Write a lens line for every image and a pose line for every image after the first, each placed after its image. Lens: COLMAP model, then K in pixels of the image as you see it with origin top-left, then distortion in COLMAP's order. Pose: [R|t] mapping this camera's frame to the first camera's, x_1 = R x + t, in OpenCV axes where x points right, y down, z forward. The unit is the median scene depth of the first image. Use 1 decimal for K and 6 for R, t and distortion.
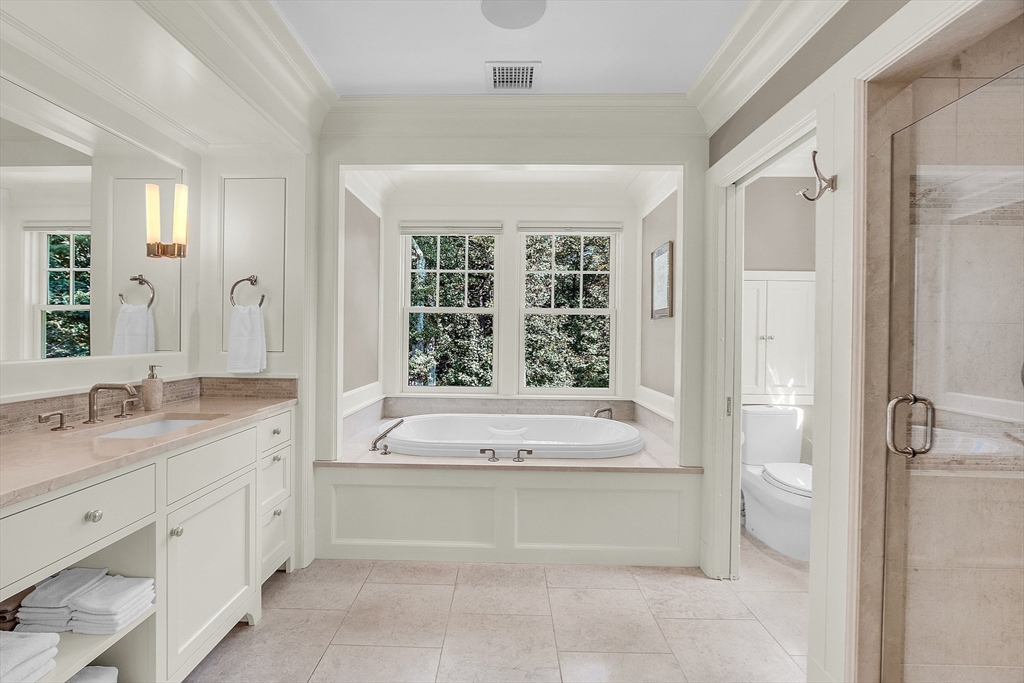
lens RADIAL K [[462.5, 0, 505.1], [0, 462.5, 338.6], [0, 0, 1]] dist [-0.003713, -0.000010]
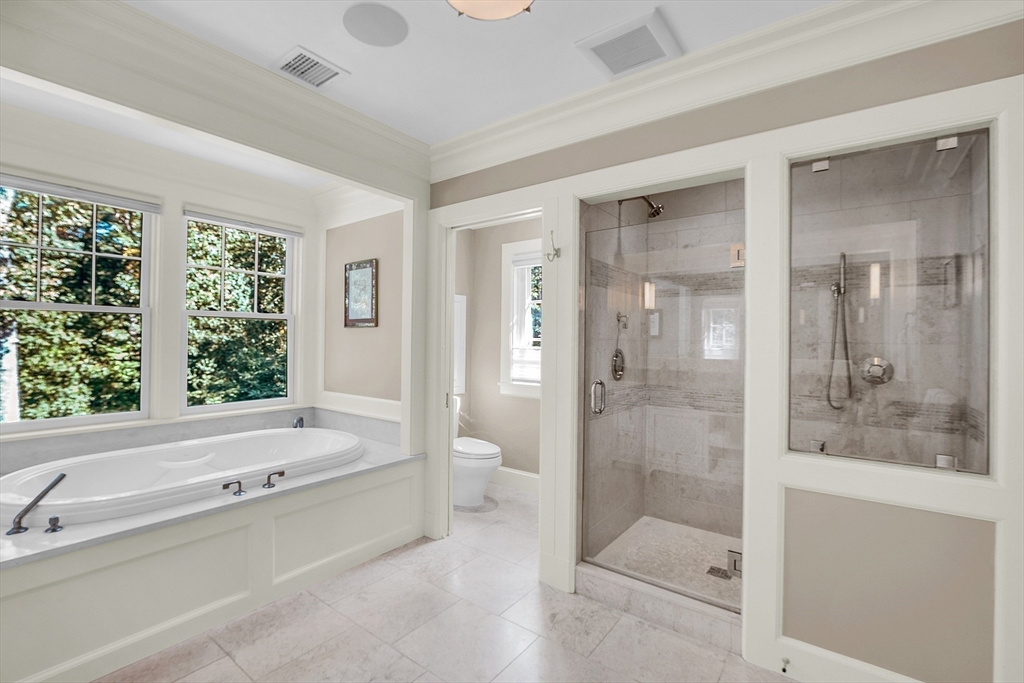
lens RADIAL K [[445.8, 0, 510.2], [0, 445.8, 339.3], [0, 0, 1]] dist [-0.003862, 0.000258]
pose [[0.603912, 0.000506, 0.797051, -0.378229], [0.000566, 0.999999, -0.001063, -0.019109], [-0.797051, 0.001093, 0.603911, 0.113481]]
